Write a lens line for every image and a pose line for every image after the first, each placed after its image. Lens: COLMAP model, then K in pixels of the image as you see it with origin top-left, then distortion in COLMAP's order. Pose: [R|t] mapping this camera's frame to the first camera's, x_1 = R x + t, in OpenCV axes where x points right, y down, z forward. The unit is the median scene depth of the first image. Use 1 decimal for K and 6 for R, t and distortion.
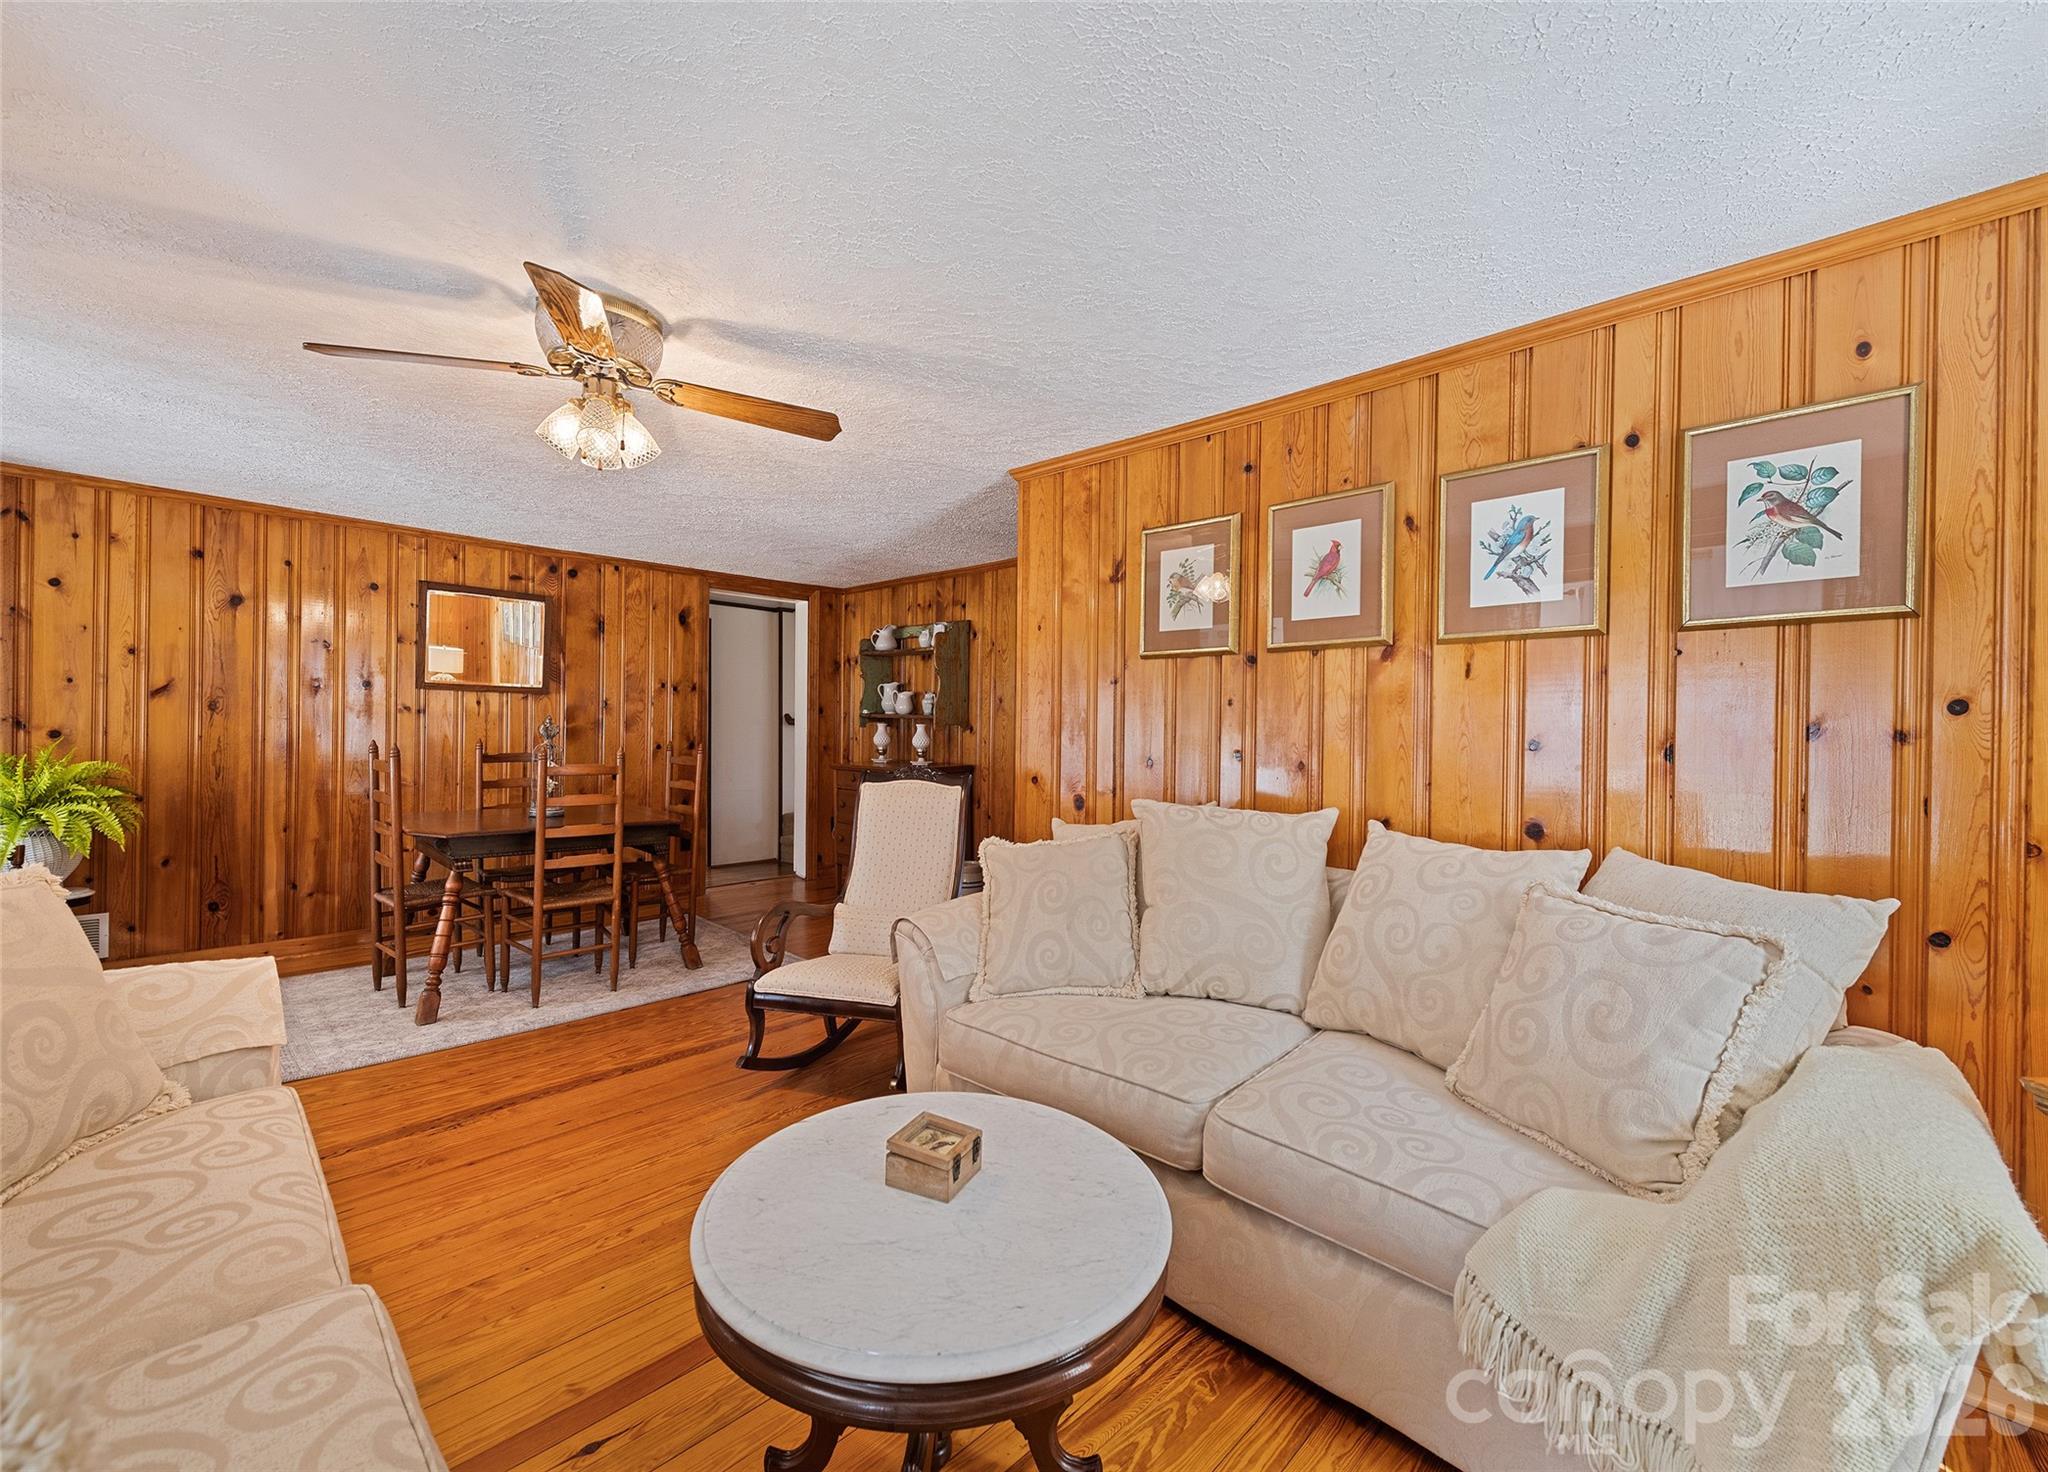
lens RADIAL K [[804.5, 0, 1024.0], [0, 804.5, 736.0], [0, 0, 1]] dist [0.001100, -0.000095]
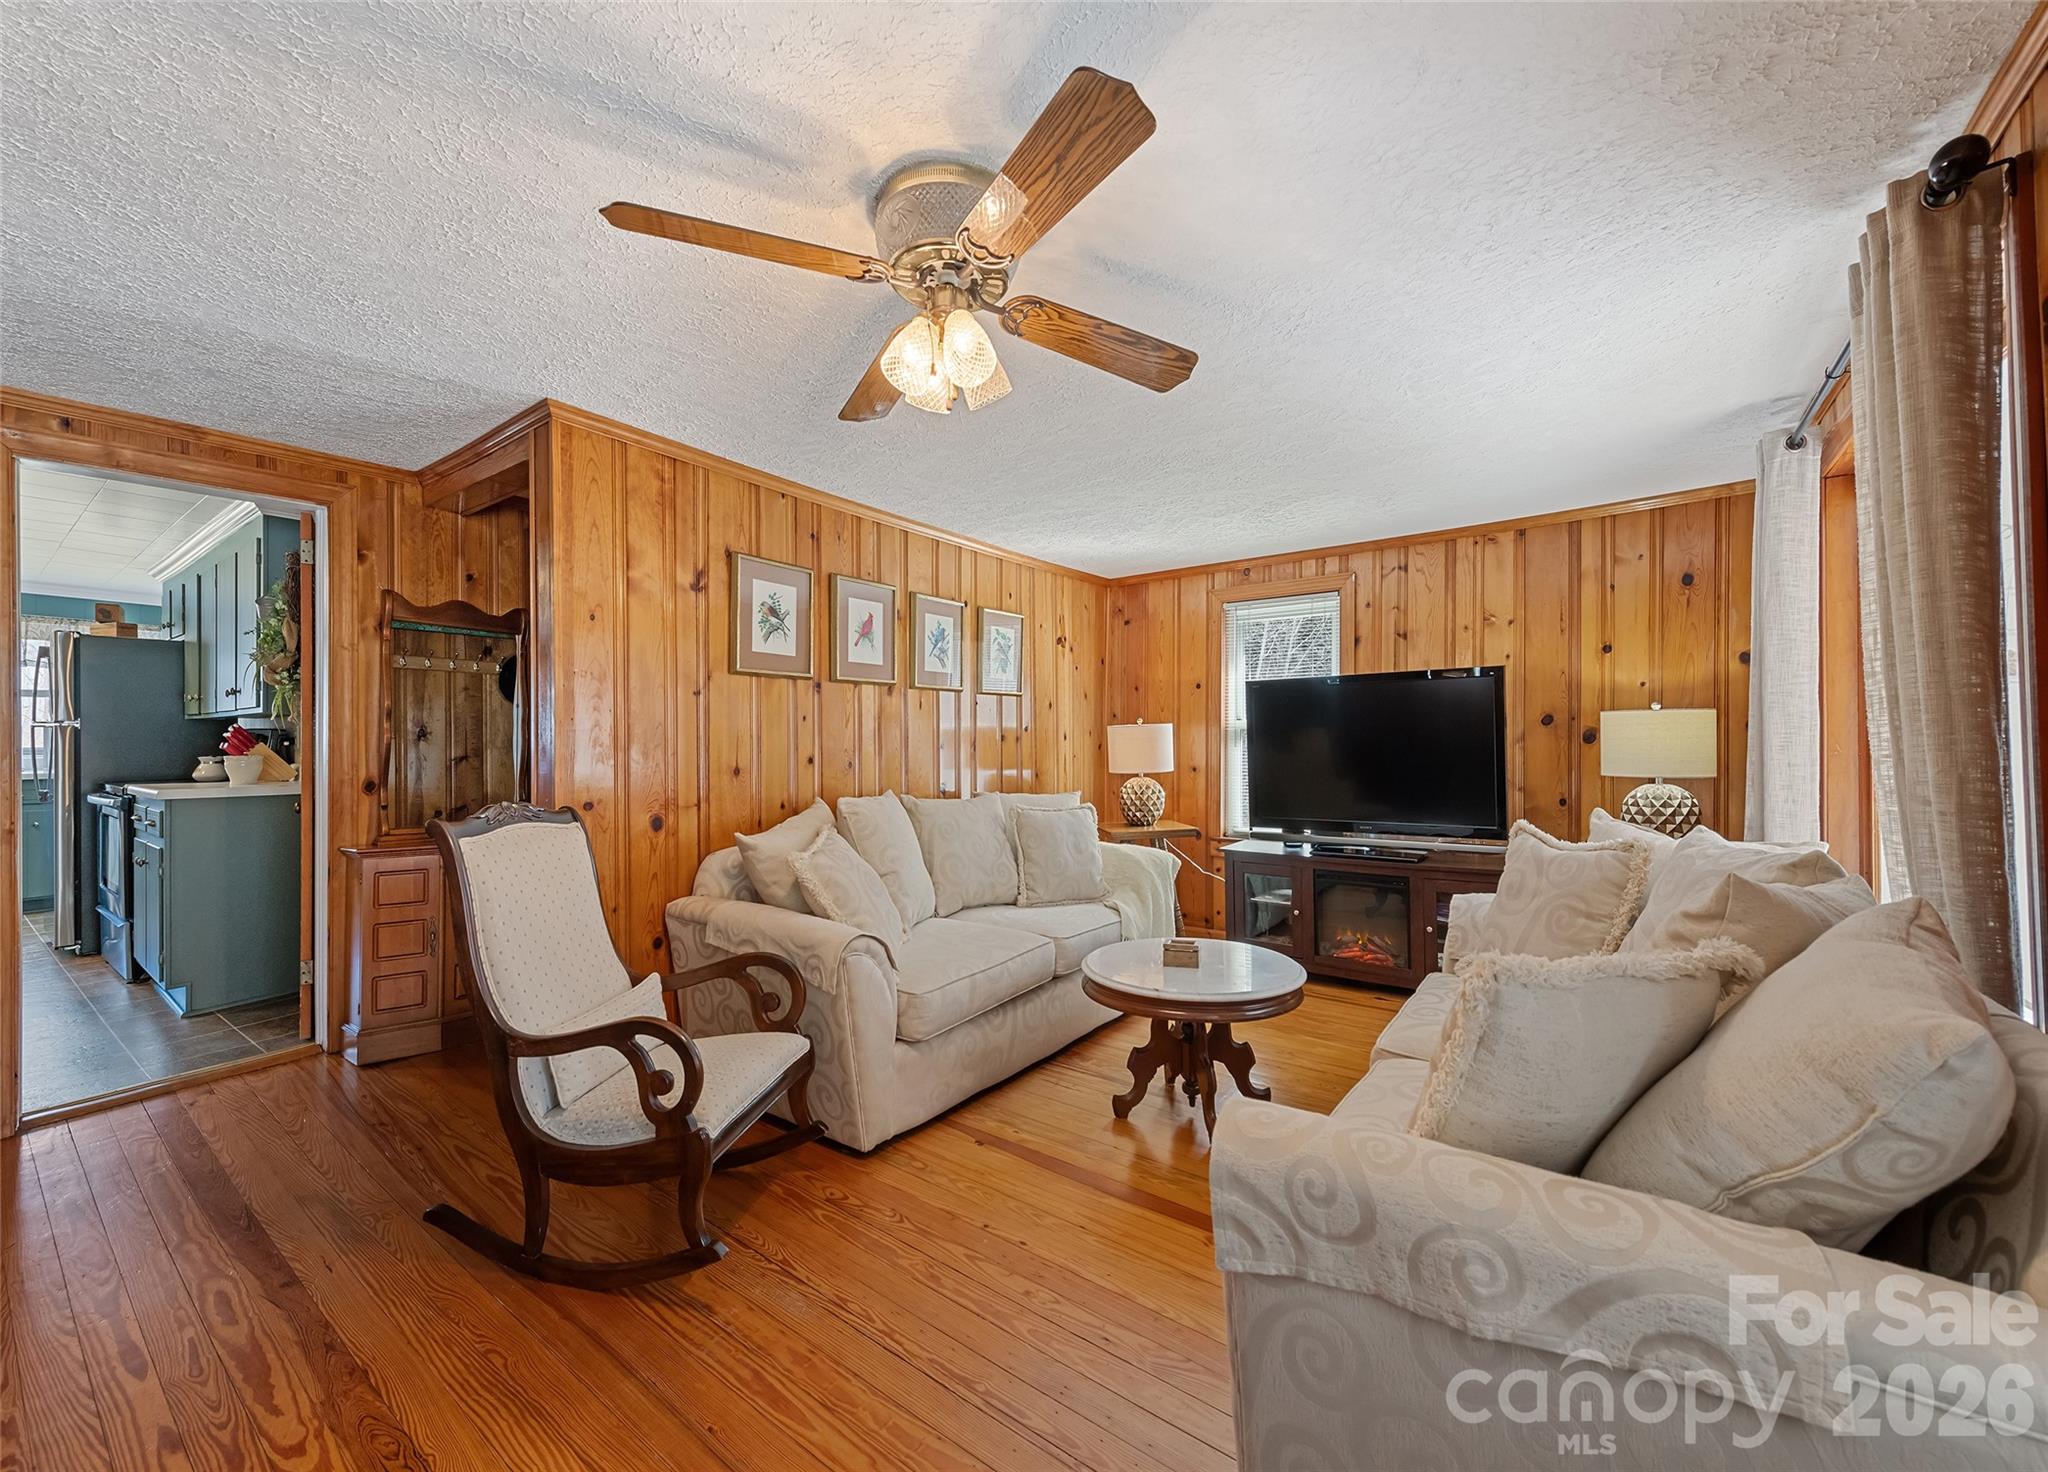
lens RADIAL K [[804.5, 0, 1024.0], [0, 804.5, 736.0], [0, 0, 1]] dist [0.001100, -0.000095]
pose [[-0.124370, -0.009207, 0.992193, -0.632804], [0.007246, 0.999922, 0.010187, -0.014778], [-0.992209, 0.008457, -0.124294, 0.502823]]
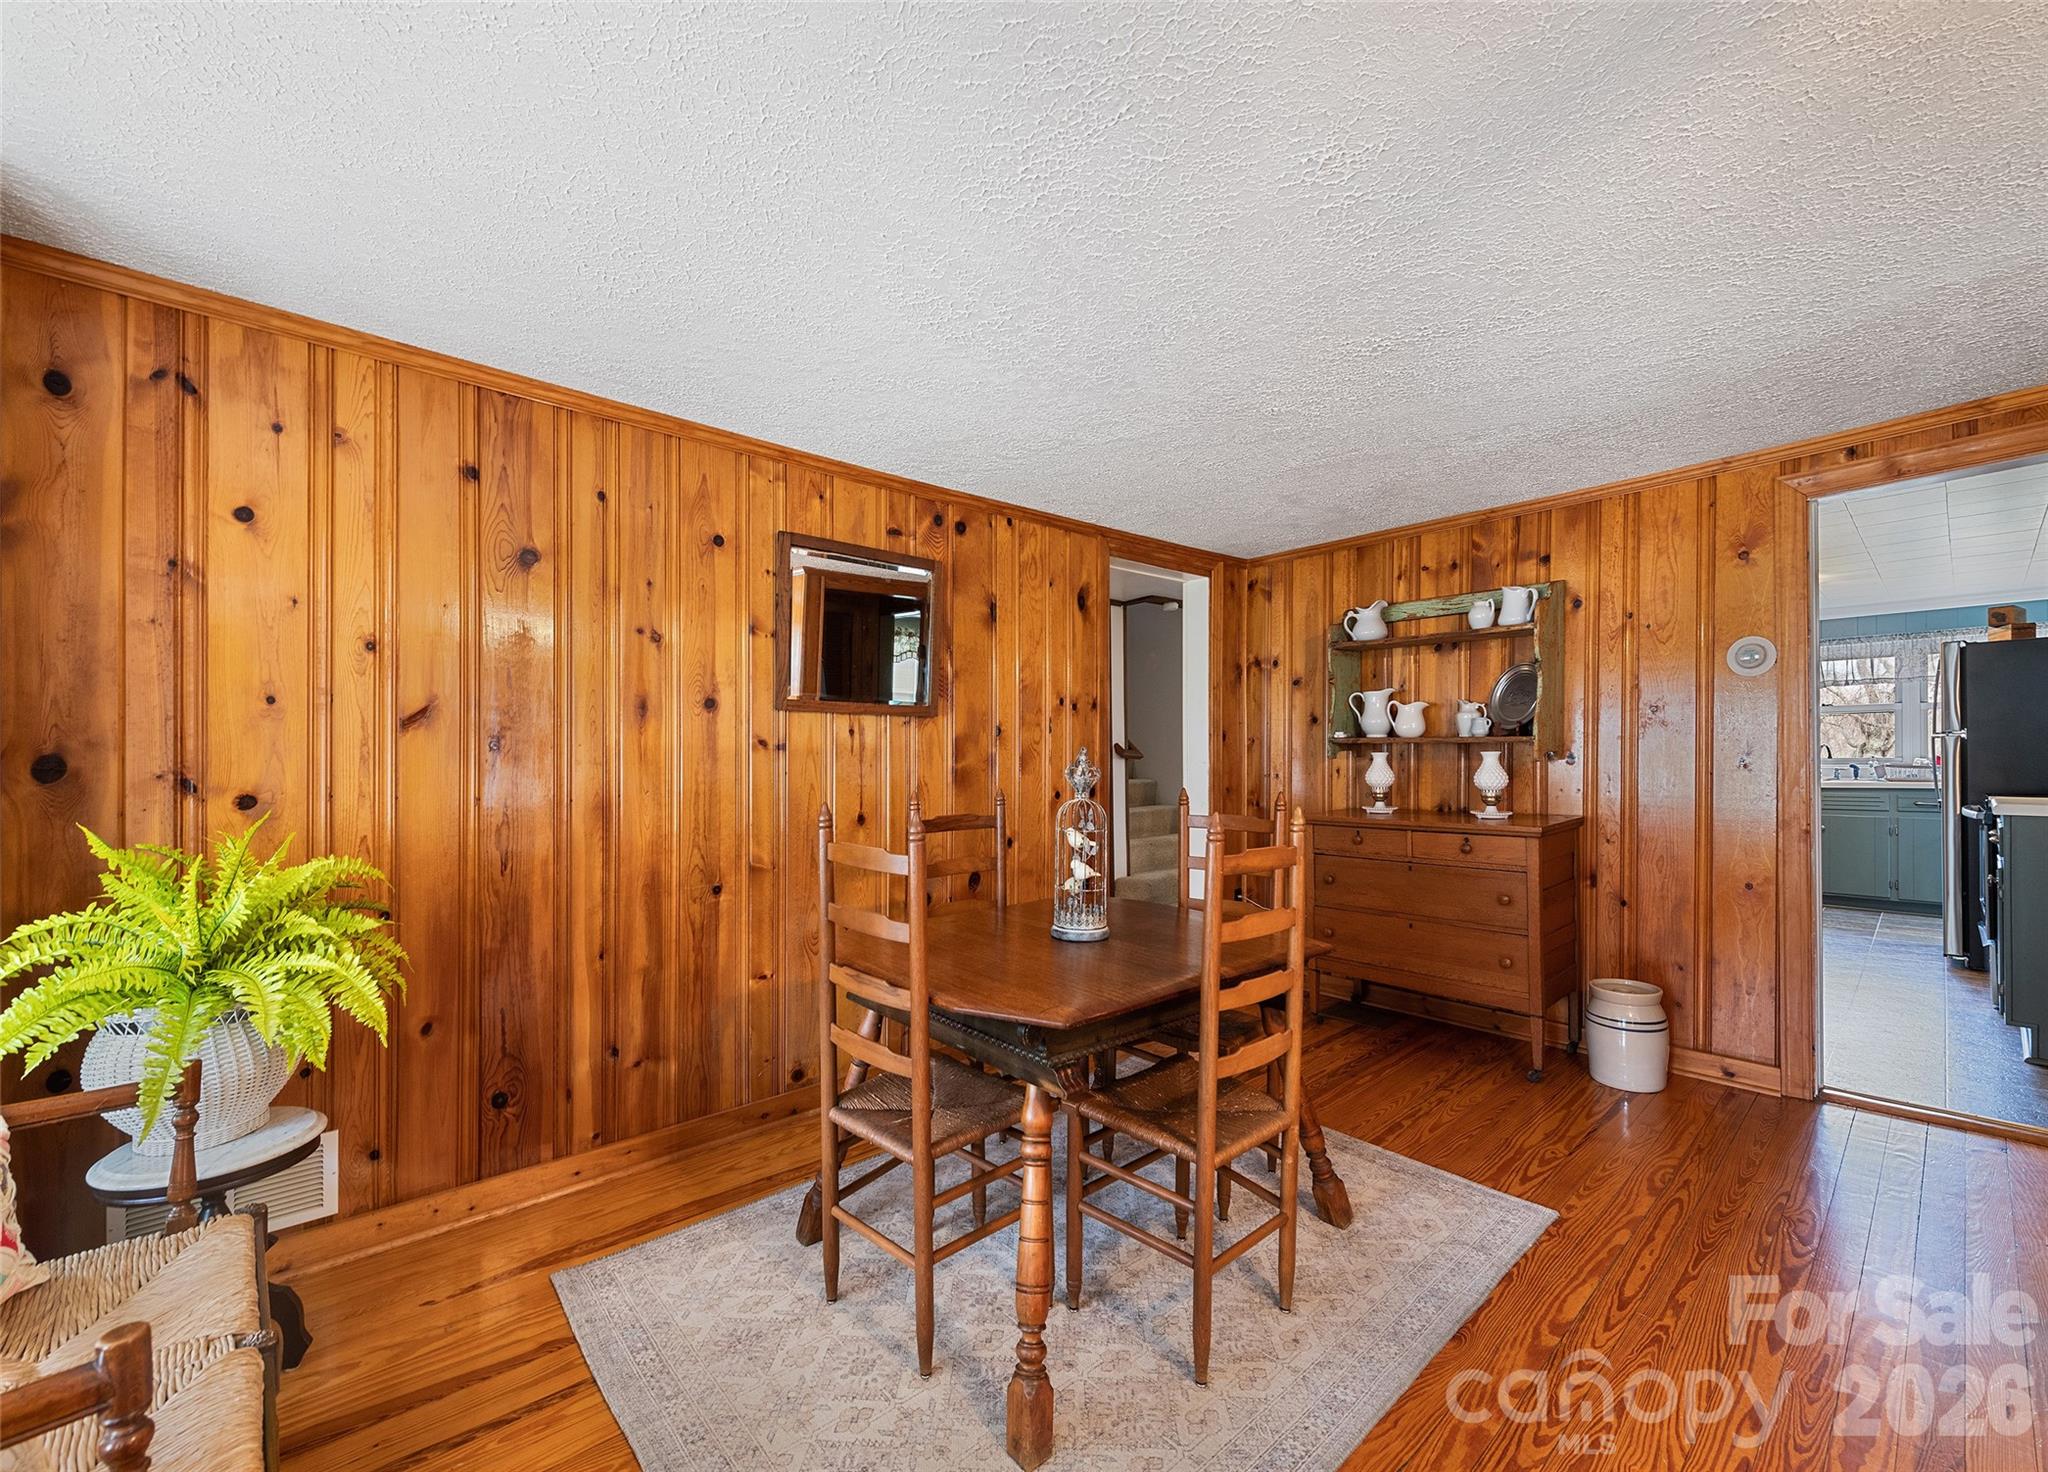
lens RADIAL K [[815.8, 0, 1030.8], [0, 815.8, 757.9], [0, 0, 1]] dist [0.003308, -0.000325]
pose [[0.995665, -0.022198, -0.090324, -0.591700], [0.021238, 0.999707, -0.011575, -0.013213], [0.090555, 0.009607, 0.995845, 0.471899]]
